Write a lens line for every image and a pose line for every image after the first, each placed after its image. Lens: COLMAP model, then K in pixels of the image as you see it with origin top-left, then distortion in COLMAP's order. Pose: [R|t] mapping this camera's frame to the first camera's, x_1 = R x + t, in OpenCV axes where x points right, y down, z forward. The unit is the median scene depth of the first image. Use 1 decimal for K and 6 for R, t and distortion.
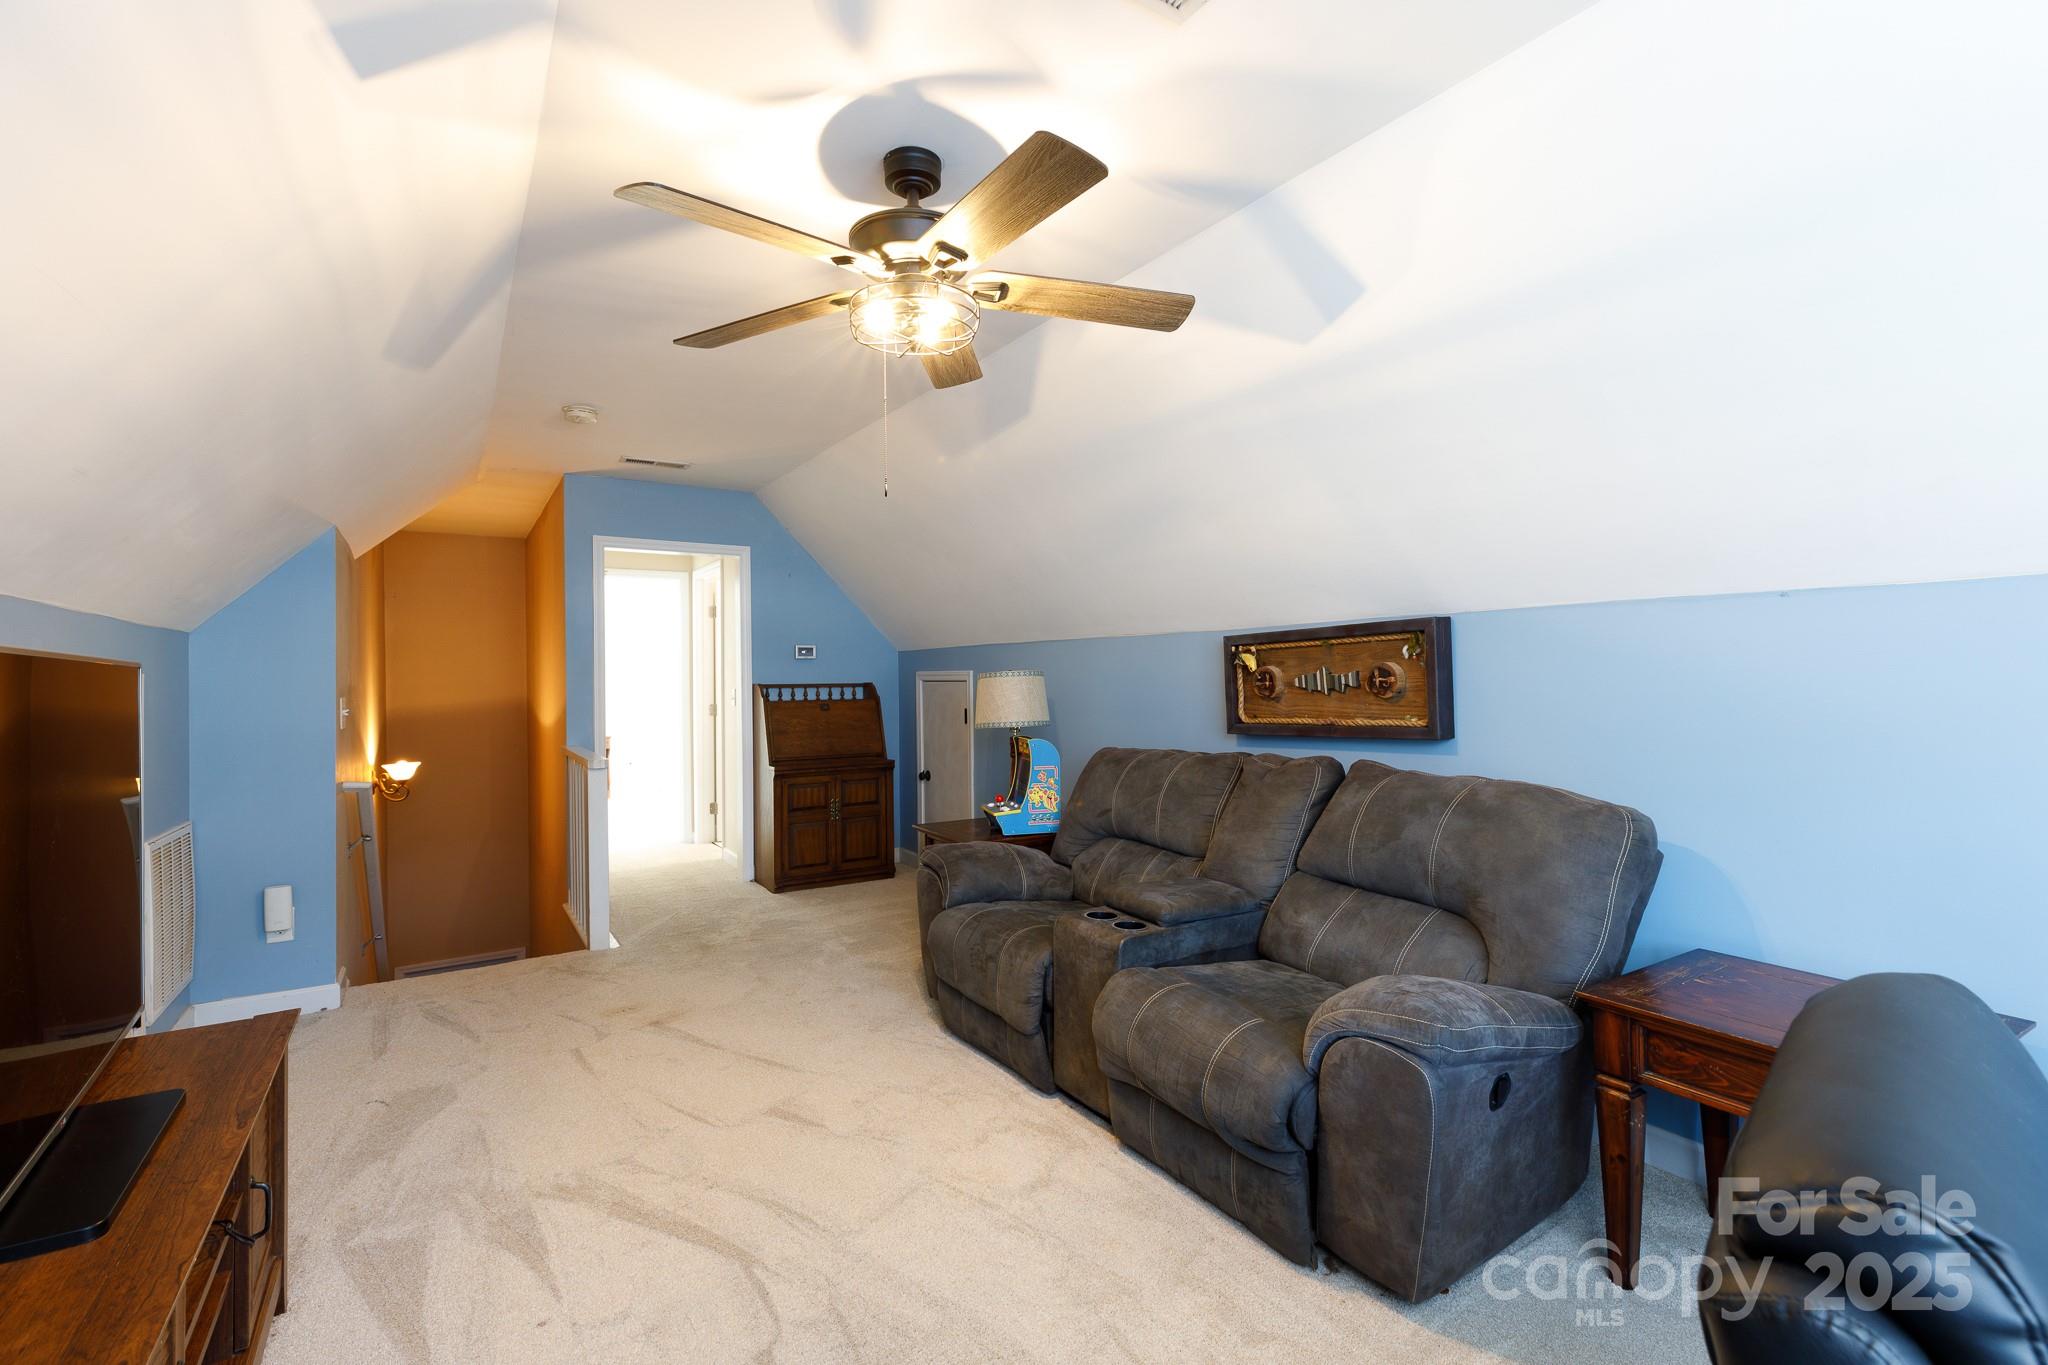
lens RADIAL K [[913.2, 0, 1025.2], [0, 913.2, 670.9], [0, 0, 1]] dist [0.004791, -0.000821]
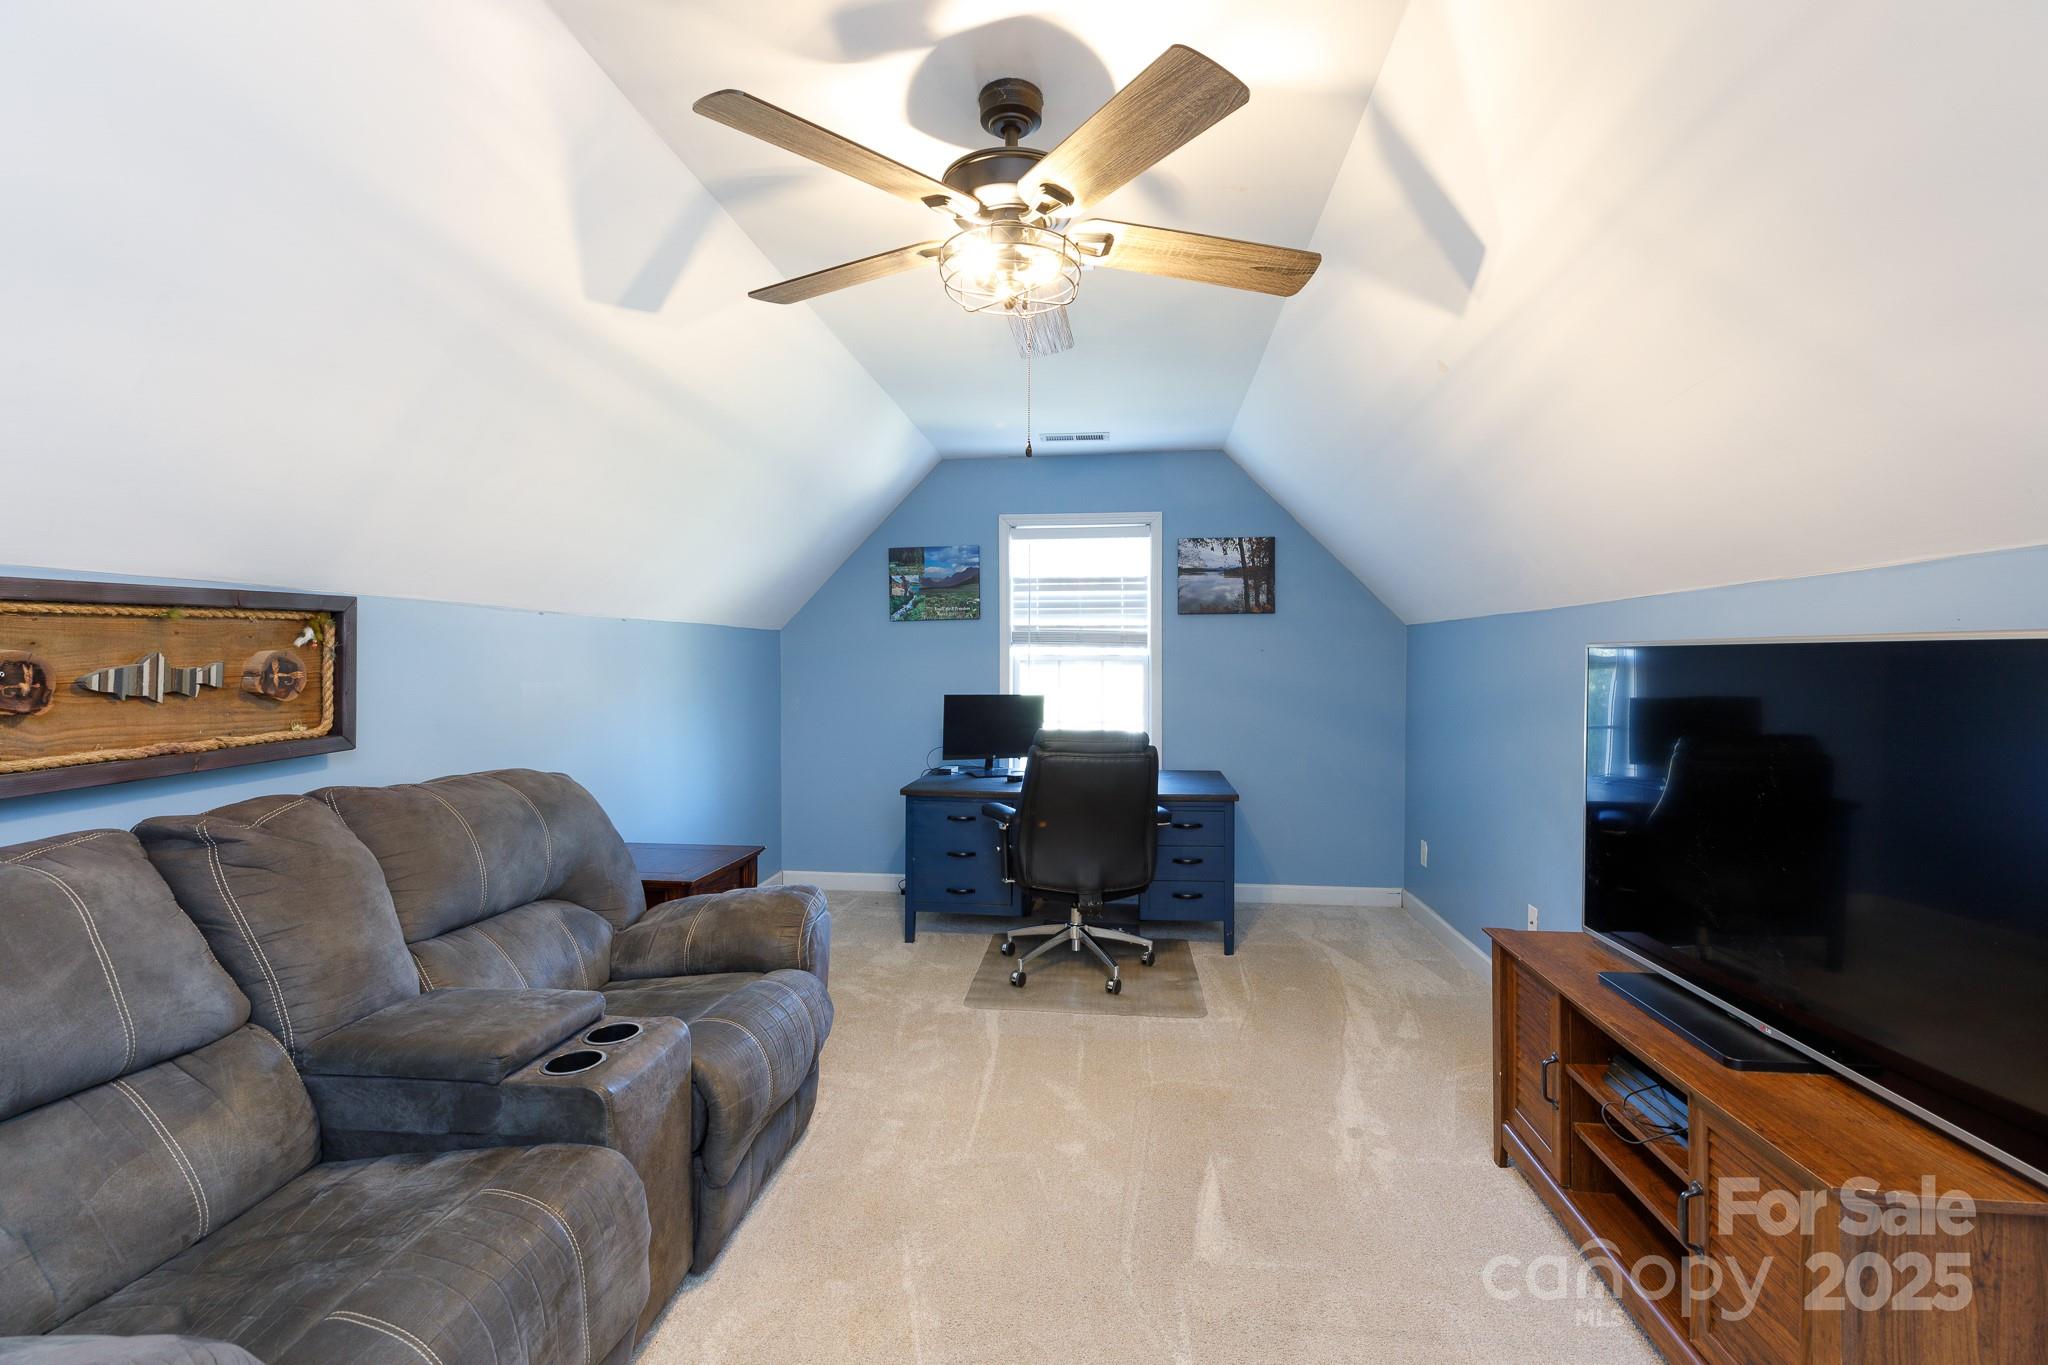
lens RADIAL K [[913.2, 0, 1025.2], [0, 913.2, 670.9], [0, 0, 1]] dist [0.004791, -0.000821]
pose [[-0.768309, 0.003910, 0.640067, -0.494175], [0.000116, 0.999982, -0.005970, 0.010114], [-0.640079, -0.004513, -0.768296, 1.166313]]
